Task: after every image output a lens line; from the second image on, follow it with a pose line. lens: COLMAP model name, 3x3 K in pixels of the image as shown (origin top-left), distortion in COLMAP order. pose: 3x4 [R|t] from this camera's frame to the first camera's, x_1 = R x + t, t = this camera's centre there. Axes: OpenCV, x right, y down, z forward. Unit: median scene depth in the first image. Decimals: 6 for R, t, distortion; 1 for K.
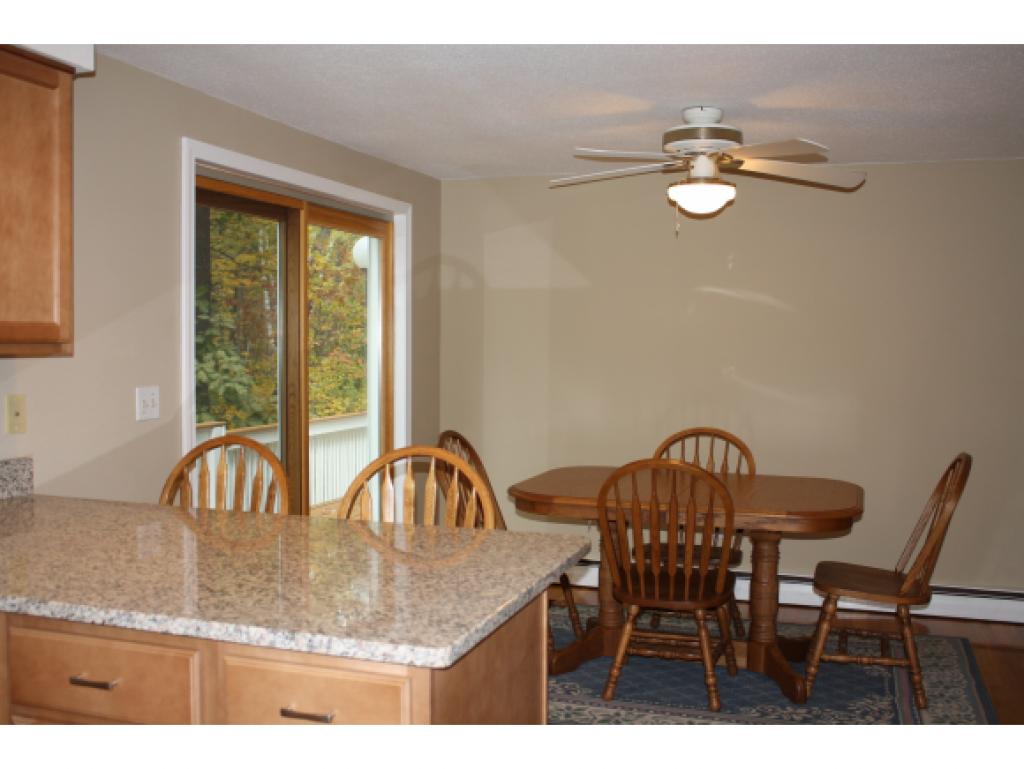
lens RADIAL K [[991.6, 0, 513.2], [0, 991.6, 364.9], [0, 0, 1]] dist [-0.093349, 0.004973]
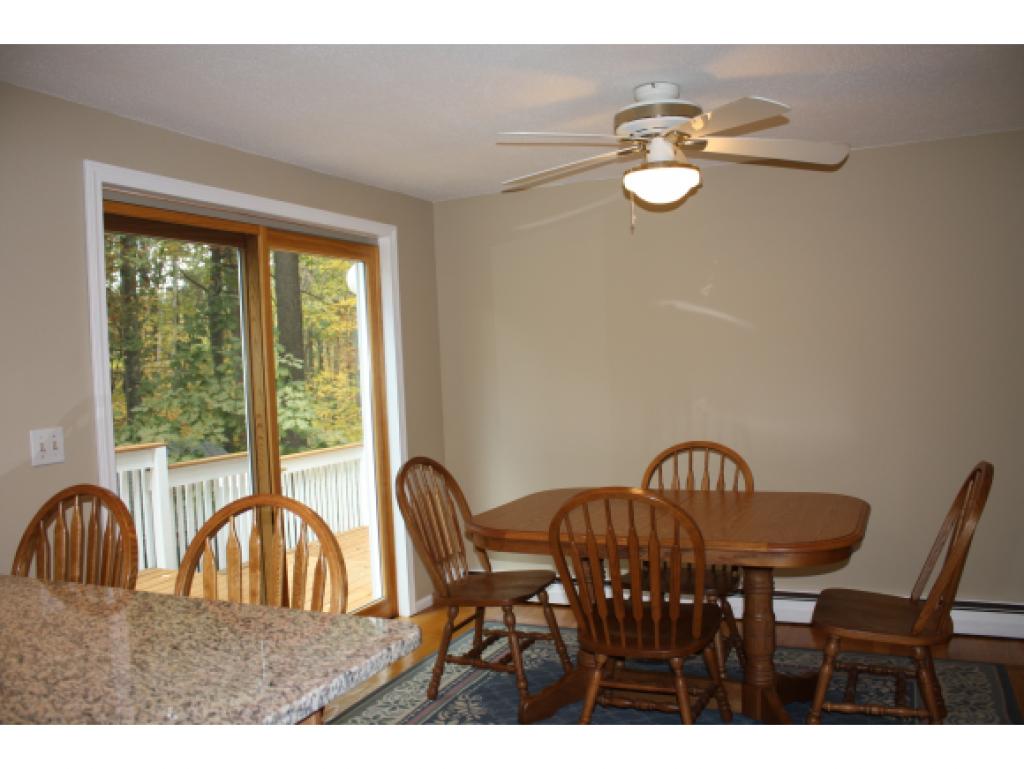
lens RADIAL K [[848.6, 0, 513.6], [0, 848.6, 373.4], [0, 0, 1]] dist [-0.158648, 0.118229]
pose [[0.993428, -0.051377, -0.102275, 0.125288], [0.050303, 0.998649, -0.013054, 0.002197], [0.102808, 0.007823, 0.994670, 0.236445]]
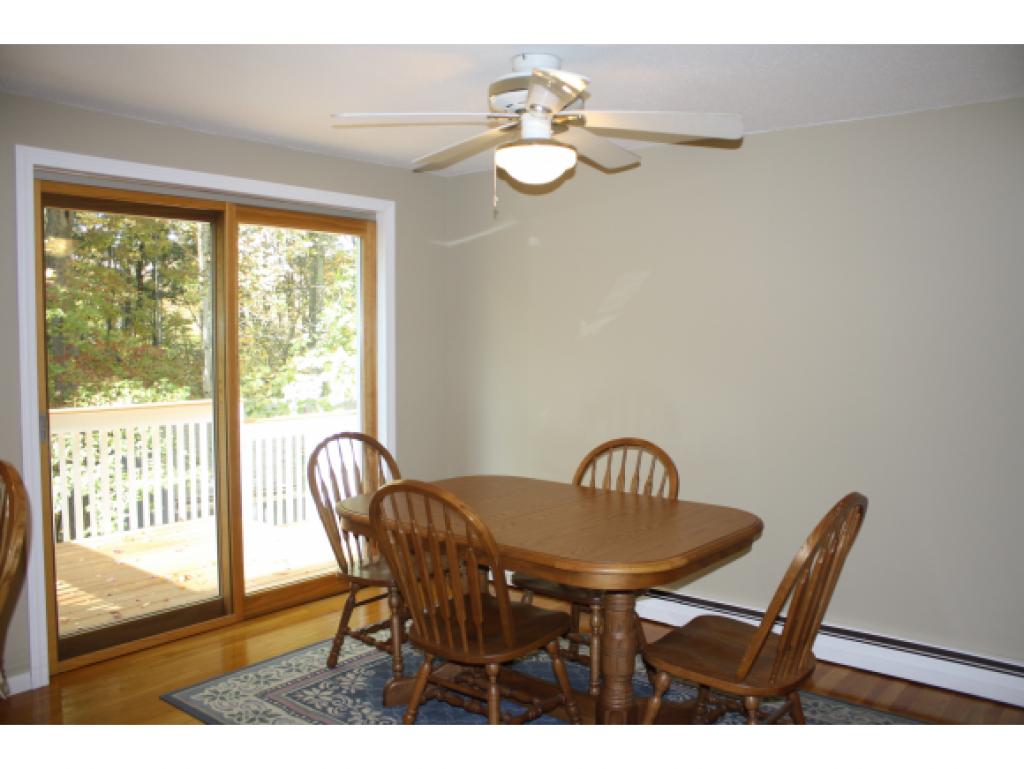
lens RADIAL K [[860.5, 0, 517.9], [0, 860.5, 383.8], [0, 0, 1]] dist [-0.178733, 0.167289]
pose [[0.939214, 0.015845, -0.342966, 0.416951], [-0.007005, 0.999611, 0.026999, -0.004524], [0.343260, -0.022955, 0.938960, 0.317145]]
